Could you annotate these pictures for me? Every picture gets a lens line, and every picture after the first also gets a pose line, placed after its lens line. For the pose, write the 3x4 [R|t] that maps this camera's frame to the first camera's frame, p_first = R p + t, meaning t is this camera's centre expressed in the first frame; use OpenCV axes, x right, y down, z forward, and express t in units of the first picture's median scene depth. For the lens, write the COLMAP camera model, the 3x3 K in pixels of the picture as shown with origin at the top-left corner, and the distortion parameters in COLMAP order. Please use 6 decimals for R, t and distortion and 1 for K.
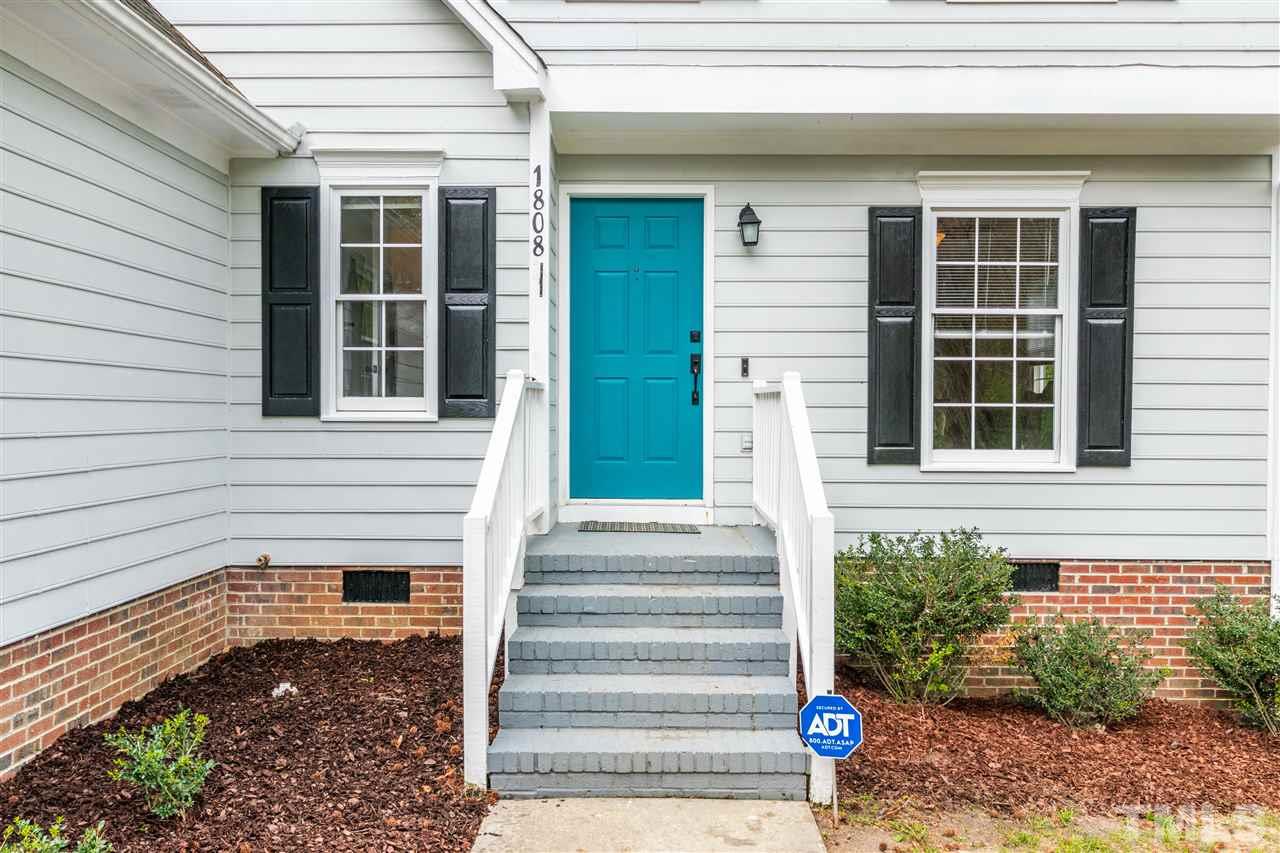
lens RADIAL K [[1149.3, 0, 635.4], [0, 1149.3, 429.9], [0, 0, 1]] dist [0.001177, 0.006008]
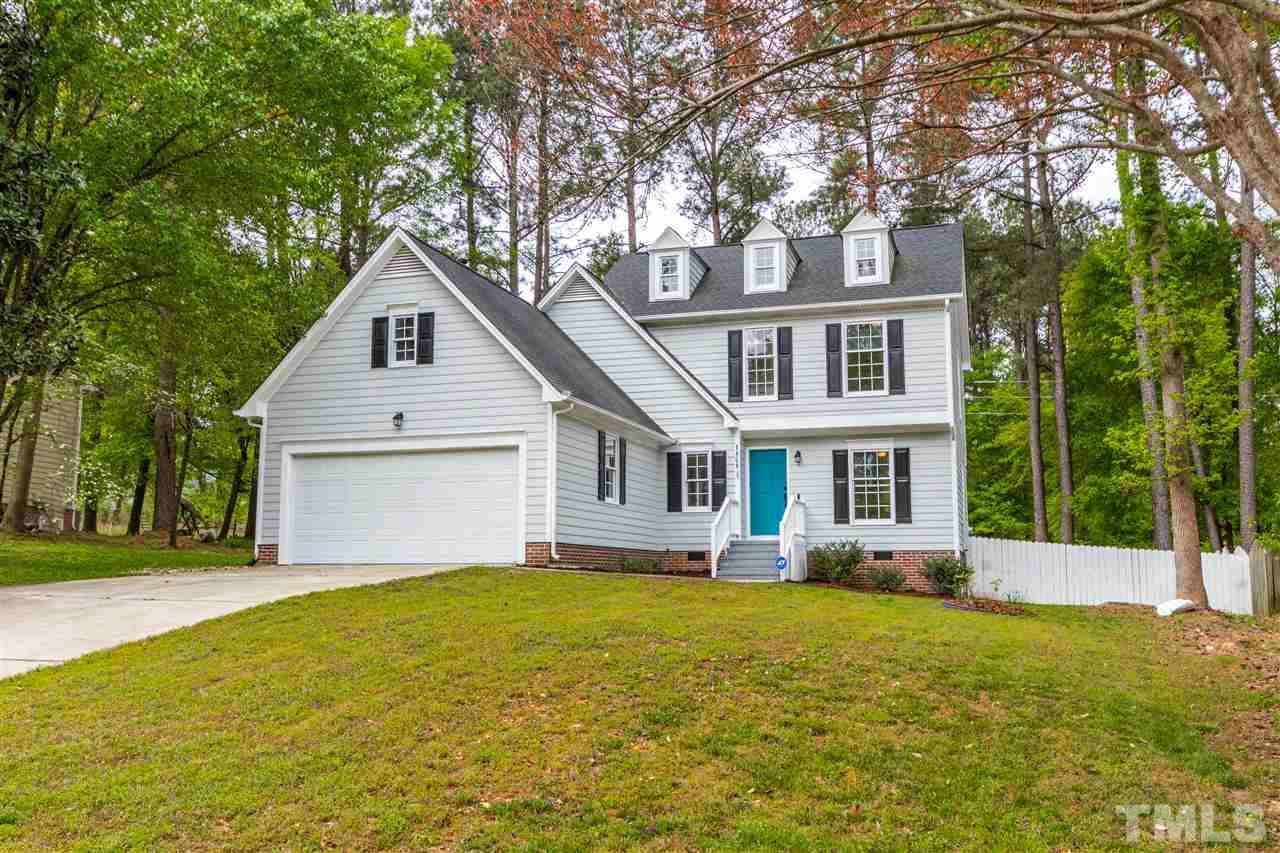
lens RADIAL K [[1149.3, 0, 632.6], [0, 1149.3, 427.3], [0, 0, 1]] dist [0.001177, 0.006008]
pose [[0.953092, -0.042996, -0.299612, 0.680012], [-0.002372, 0.988768, -0.149439, 0.264897], [0.302672, 0.143140, 0.942285, -2.522009]]
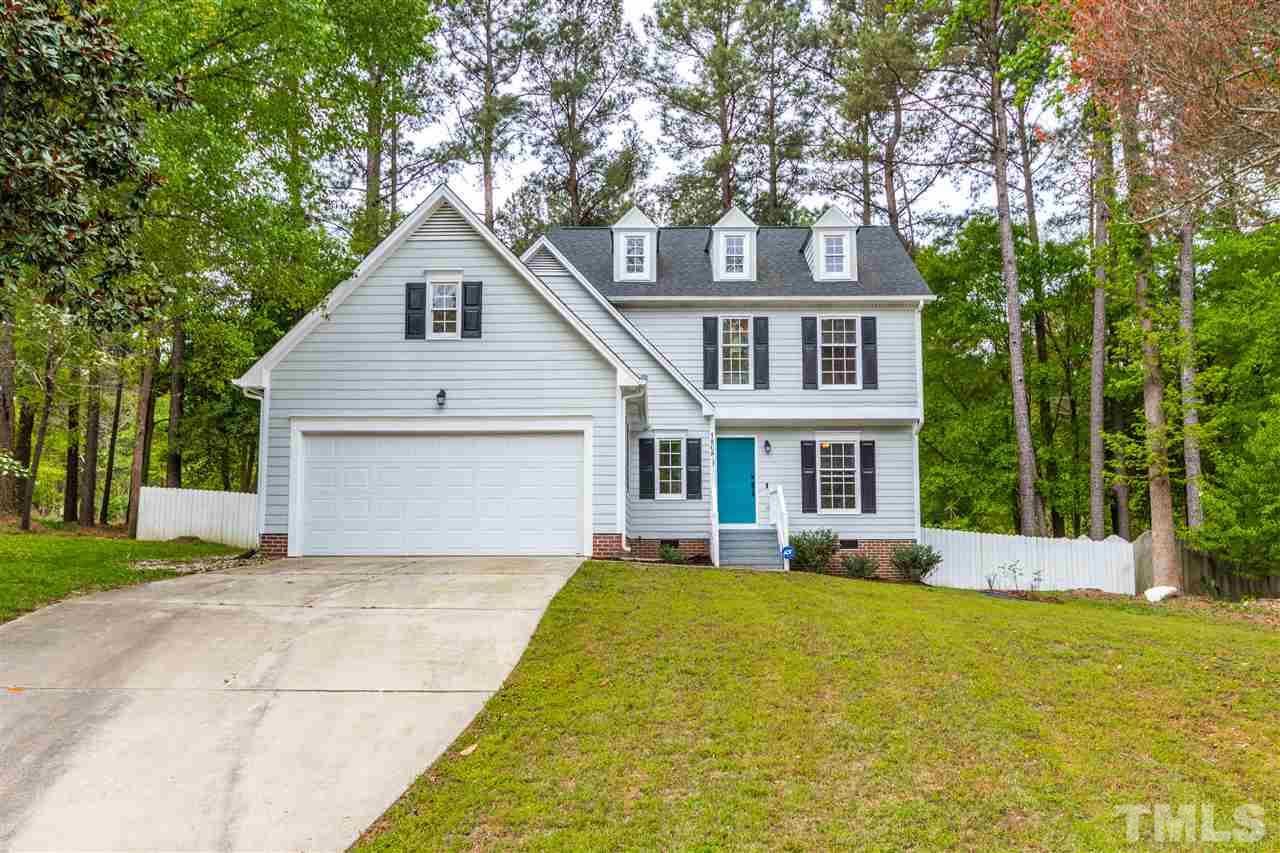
lens RADIAL K [[1149.3, 0, 639.5], [0, 1149.3, 426.5], [0, 0, 1]] dist [0.001177, 0.006008]
pose [[0.999981, -0.006184, -0.000199, -0.300855], [0.006107, 0.991674, -0.128631, 0.221154], [0.000993, 0.128627, 0.991693, -2.575978]]
